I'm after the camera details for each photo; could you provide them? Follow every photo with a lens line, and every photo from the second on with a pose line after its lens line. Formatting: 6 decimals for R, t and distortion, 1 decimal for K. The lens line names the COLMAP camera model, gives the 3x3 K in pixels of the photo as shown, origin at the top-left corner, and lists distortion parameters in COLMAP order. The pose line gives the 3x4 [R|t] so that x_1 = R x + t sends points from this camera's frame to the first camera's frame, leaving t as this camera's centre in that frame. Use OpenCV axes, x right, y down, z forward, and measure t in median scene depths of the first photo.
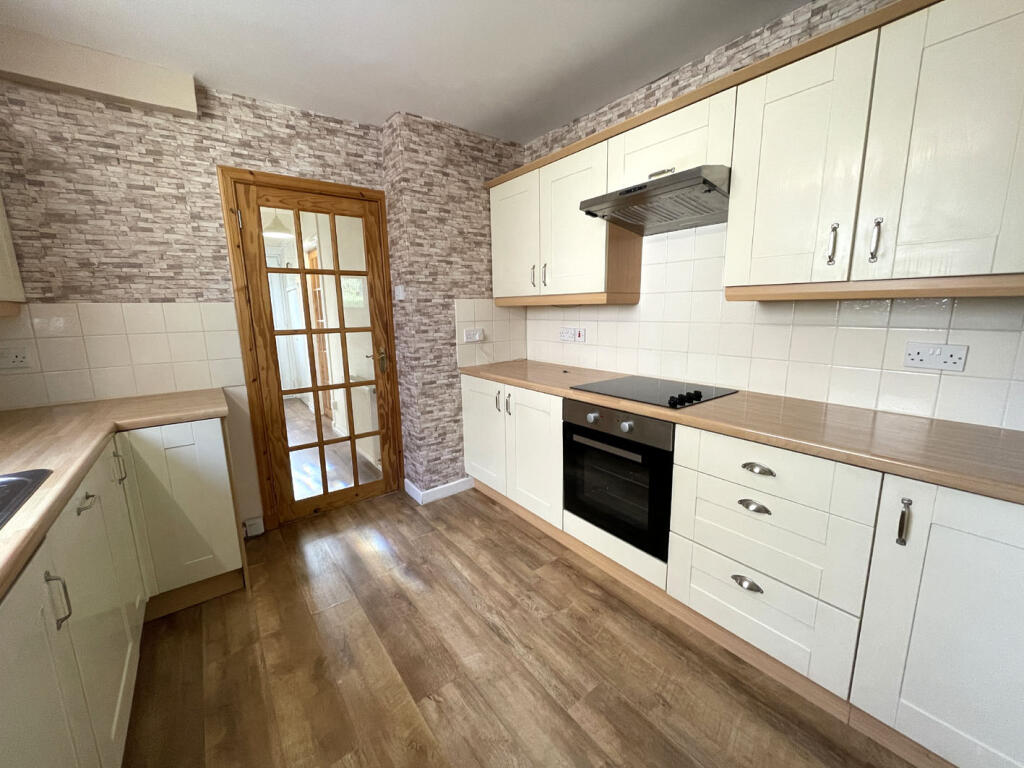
lens RADIAL K [[409.1, 0, 511.4], [0, 409.1, 382.2], [0, 0, 1]] dist [-0.003344, -0.000480]
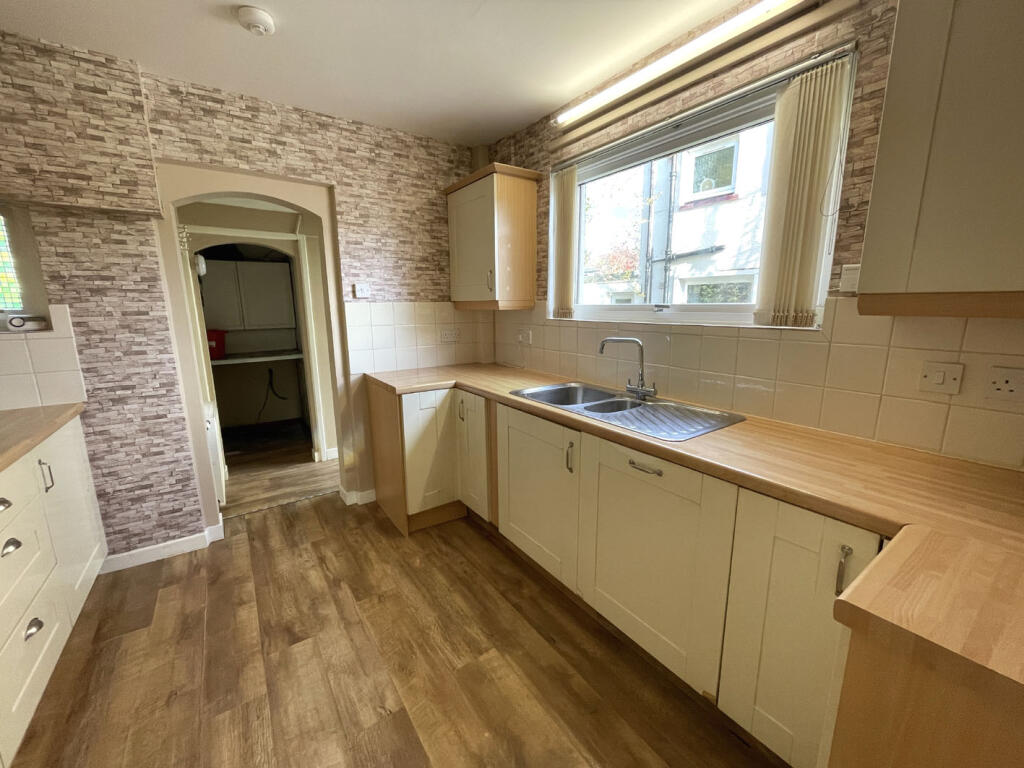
lens RADIAL K [[409.1, 0, 509.6], [0, 409.1, 382.6], [0, 0, 1]] dist [-0.003344, -0.000480]
pose [[-0.998930, 0.017566, 0.042782, -0.338586], [0.031925, 0.931216, 0.363066, -0.197069], [-0.033461, 0.364043, -0.930781, 1.004947]]
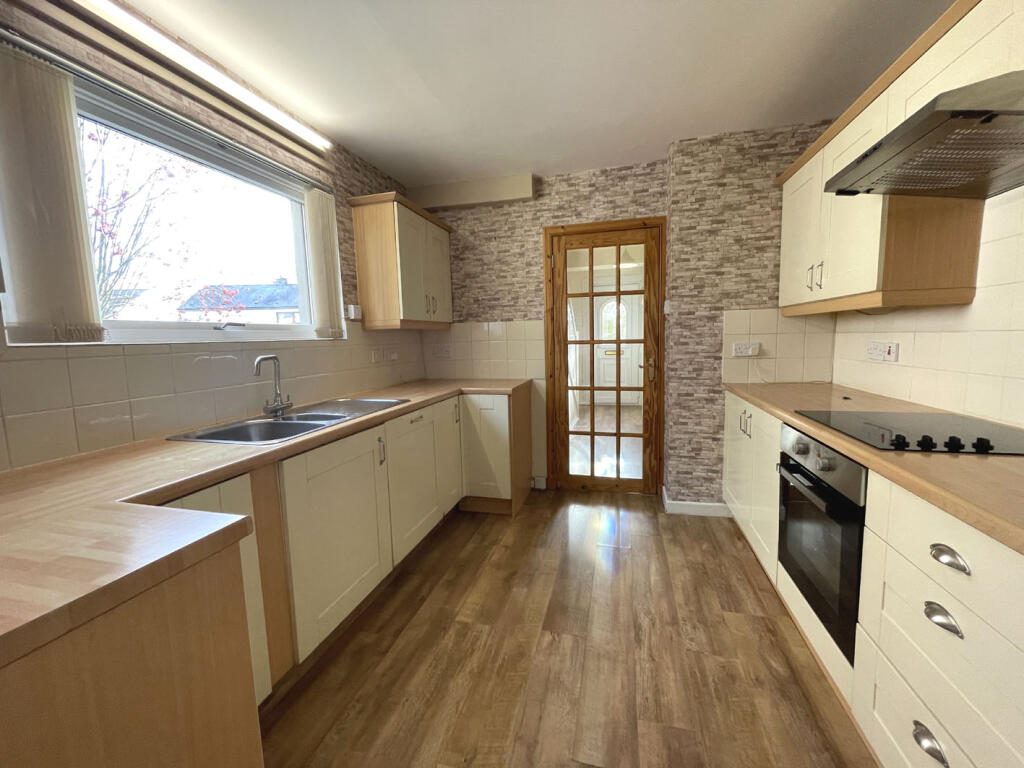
lens RADIAL K [[409.1, 0, 512.8], [0, 409.1, 382.8], [0, 0, 1]] dist [-0.003344, -0.000480]
pose [[0.616328, 0.089088, -0.782434, 0.385740], [-0.126305, 0.991900, 0.013447, 0.015484], [0.777295, 0.090538, 0.622588, 0.047760]]
